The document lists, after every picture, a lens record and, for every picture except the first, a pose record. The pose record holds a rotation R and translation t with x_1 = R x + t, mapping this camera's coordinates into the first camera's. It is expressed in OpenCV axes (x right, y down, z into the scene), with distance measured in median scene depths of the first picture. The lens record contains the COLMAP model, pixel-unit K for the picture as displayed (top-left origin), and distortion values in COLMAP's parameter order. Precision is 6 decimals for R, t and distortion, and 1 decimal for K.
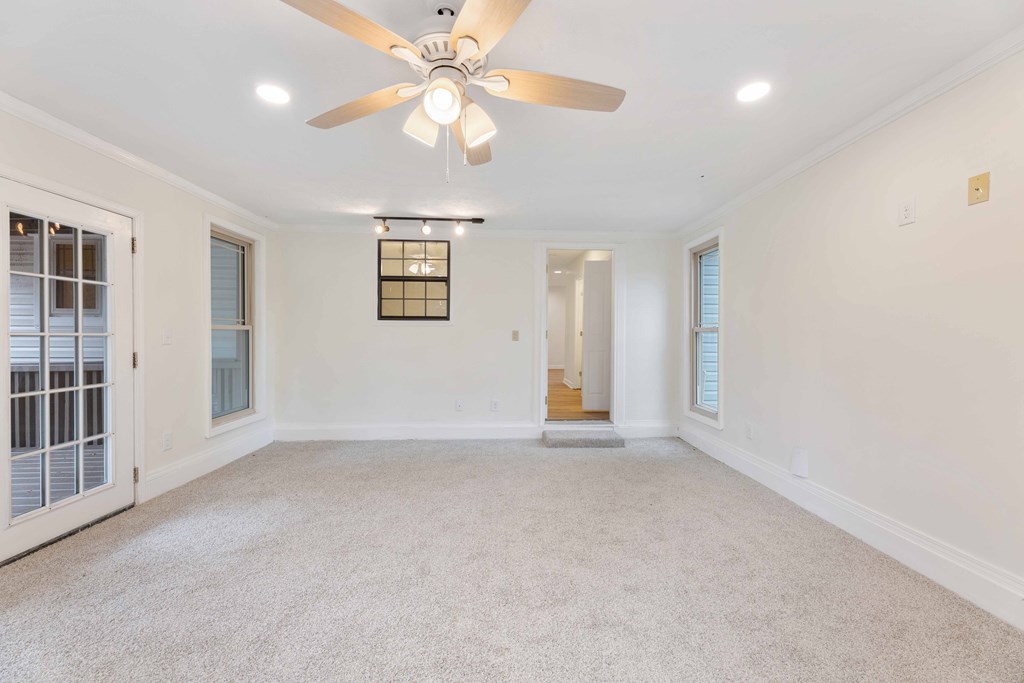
lens RADIAL K [[411.7, 0, 512.9], [0, 411.7, 337.1], [0, 0, 1]] dist [-0.004781, -0.000141]
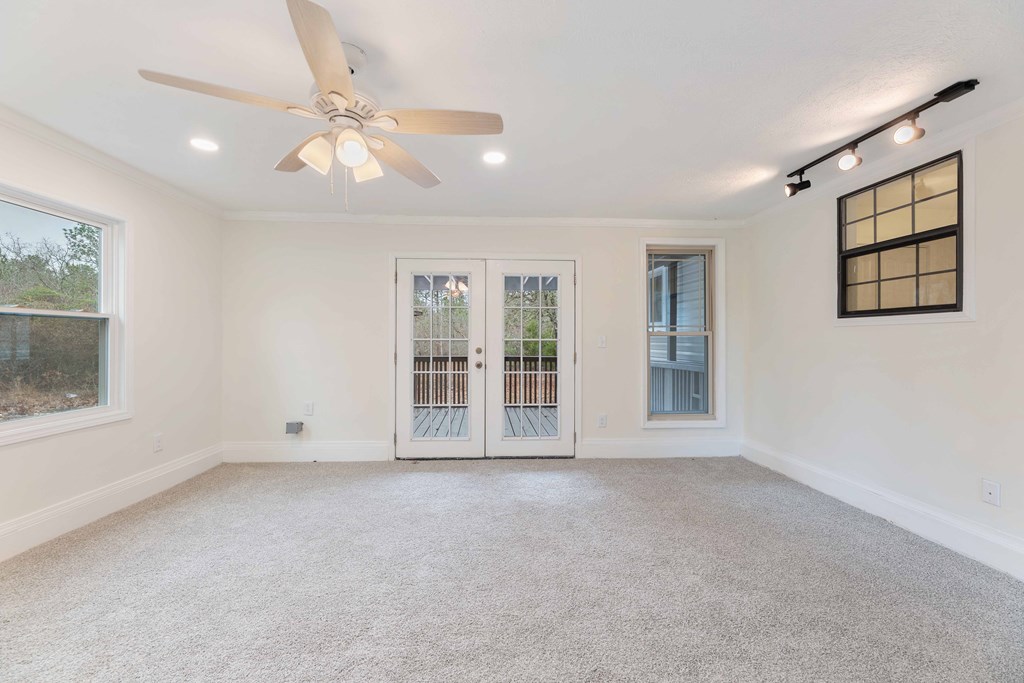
lens RADIAL K [[411.7, 0, 508.6], [0, 411.7, 338.0], [0, 0, 1]] dist [-0.004781, -0.000141]
pose [[0.022647, -0.005397, -0.999729, 0.377301], [-0.006492, 0.999964, -0.005545, -0.002967], [0.999722, 0.006616, 0.022611, 0.522324]]
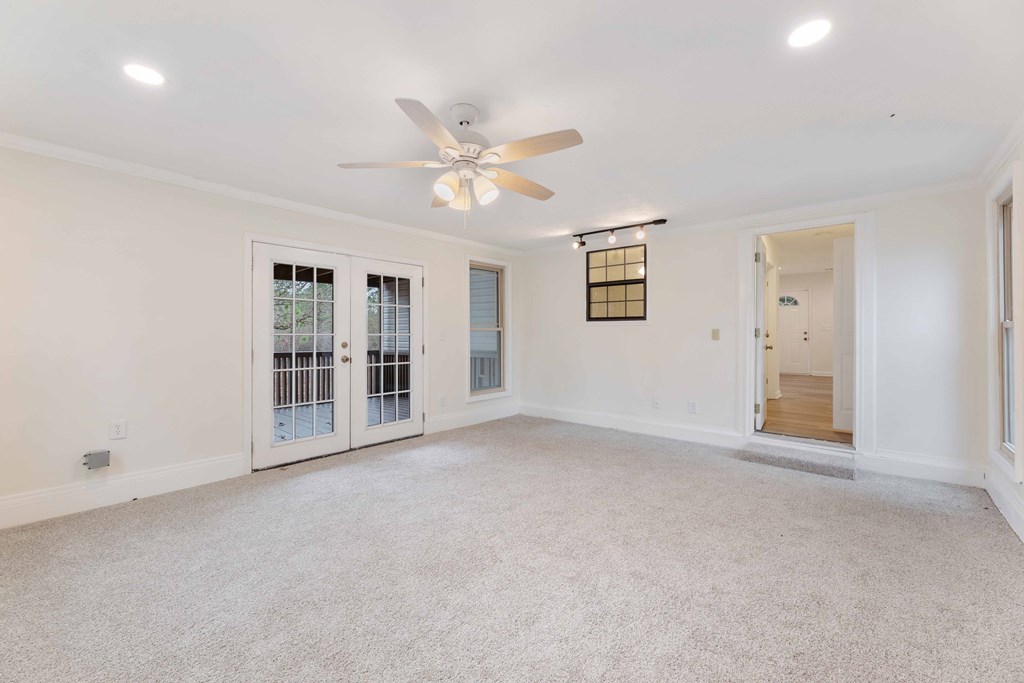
lens RADIAL K [[411.7, 0, 506.4], [0, 411.7, 333.1], [0, 0, 1]] dist [-0.004781, -0.000141]
pose [[0.723339, -0.004385, -0.690479, 0.361623], [-0.000554, 0.999976, -0.006931, -0.000177], [0.690492, 0.005395, 0.723319, 0.001370]]
